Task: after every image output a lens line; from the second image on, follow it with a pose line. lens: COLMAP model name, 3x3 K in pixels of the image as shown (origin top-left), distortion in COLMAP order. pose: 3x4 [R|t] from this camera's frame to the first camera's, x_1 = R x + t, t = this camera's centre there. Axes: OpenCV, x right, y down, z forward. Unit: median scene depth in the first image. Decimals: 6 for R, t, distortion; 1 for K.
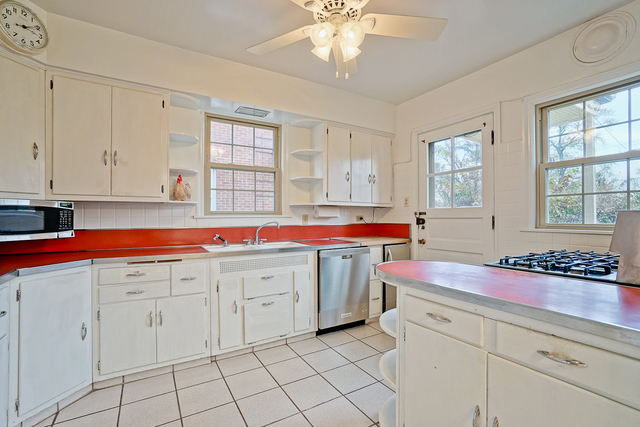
lens RADIAL K [[293.0, 0, 321.0], [0, 293.0, 216.4], [0, 0, 1]] dist [-0.025259, 0.000356]
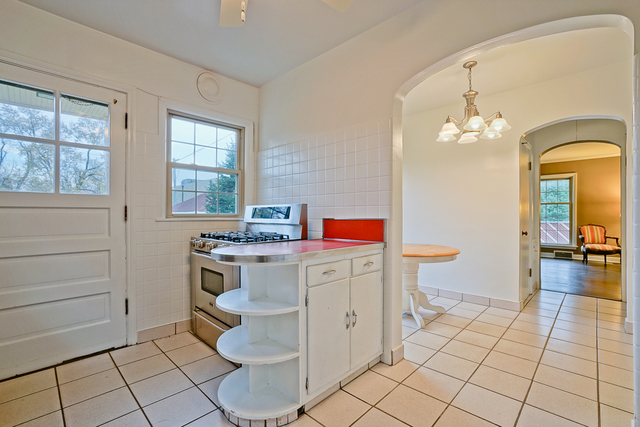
lens RADIAL K [[293.0, 0, 321.0], [0, 293.0, 216.4], [0, 0, 1]] dist [-0.025259, 0.000356]
pose [[-0.236965, -0.006688, 0.971495, -0.366854], [0.001111, 0.999974, 0.007155, 0.021213], [-0.971518, 0.002775, -0.236951, 0.505326]]
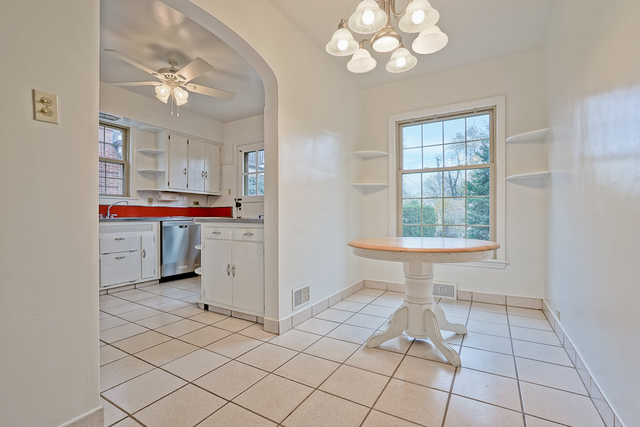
lens RADIAL K [[293.0, 0, 321.0], [0, 293.0, 216.4], [0, 0, 1]] dist [-0.025259, 0.000356]
pose [[0.885452, 0.001453, 0.464728, 0.019762], [-0.001796, 0.999998, 0.000296, 0.077121], [-0.464727, -0.001097, 0.885454, -0.531691]]
